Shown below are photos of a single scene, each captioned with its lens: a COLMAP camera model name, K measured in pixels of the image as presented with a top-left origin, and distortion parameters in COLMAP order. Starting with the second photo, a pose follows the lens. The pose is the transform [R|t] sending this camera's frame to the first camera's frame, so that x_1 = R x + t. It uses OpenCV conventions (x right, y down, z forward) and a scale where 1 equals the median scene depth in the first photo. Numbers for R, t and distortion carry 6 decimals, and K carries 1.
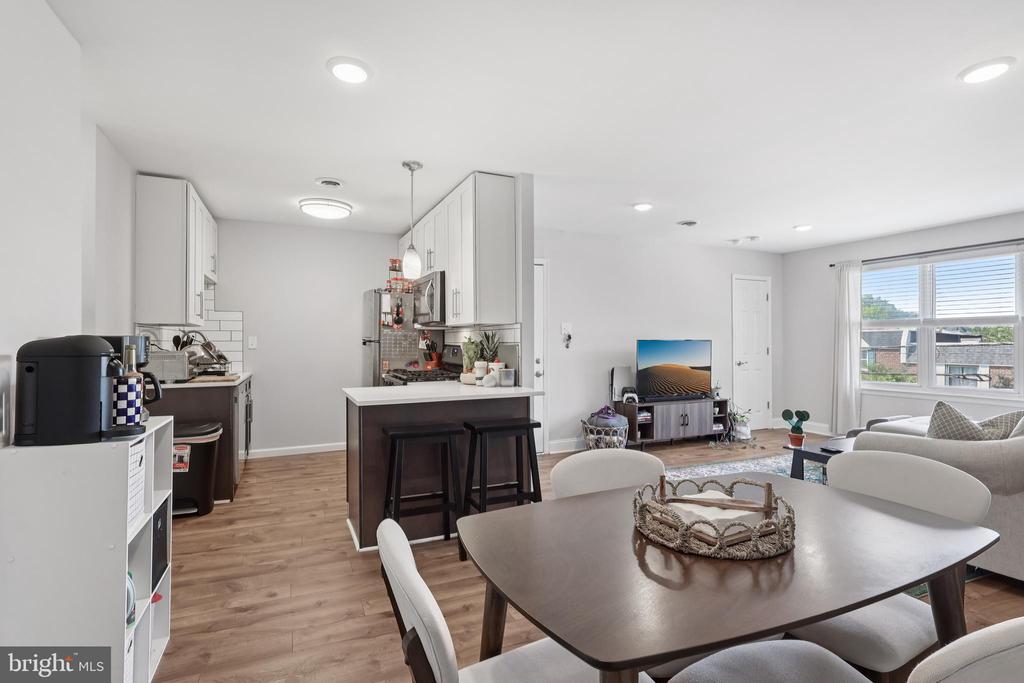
lens RADIAL K [[496.0, 0, 513.7], [0, 496.0, 340.3], [0, 0, 1]] dist [0.000949, -0.000057]
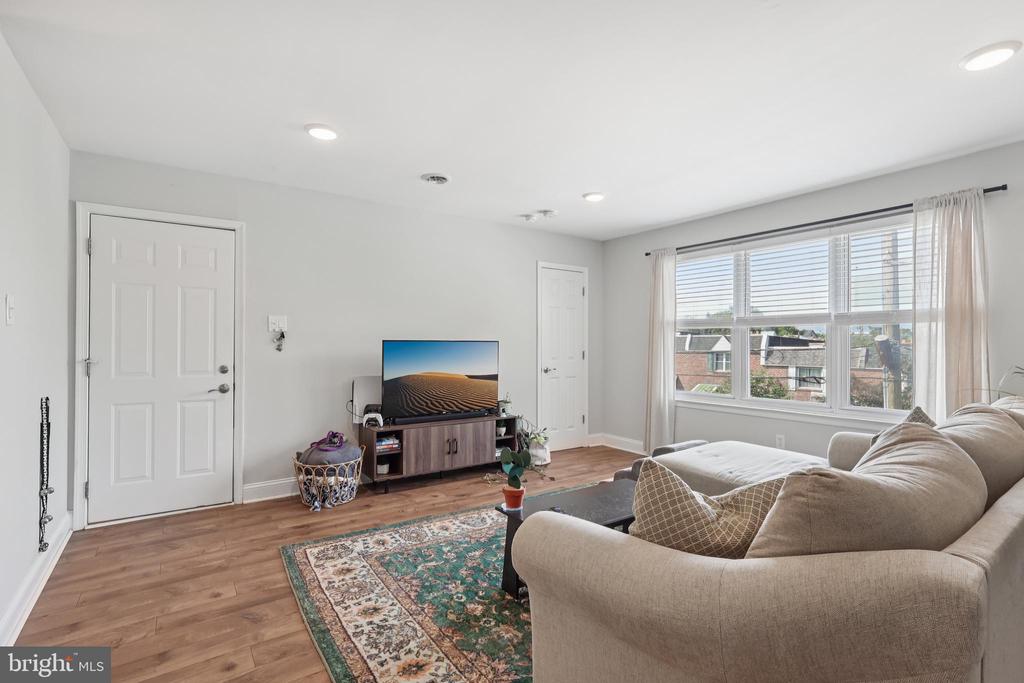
lens RADIAL K [[479.6, 0, 510.5], [0, 479.6, 343.9], [0, 0, 1]] dist [0.000656, -0.001456]
pose [[0.985712, 0.006759, 0.168304, 0.334396], [-0.007218, 0.999972, 0.002118, 0.002273], [-0.168284, -0.003303, 0.985733, 0.285603]]
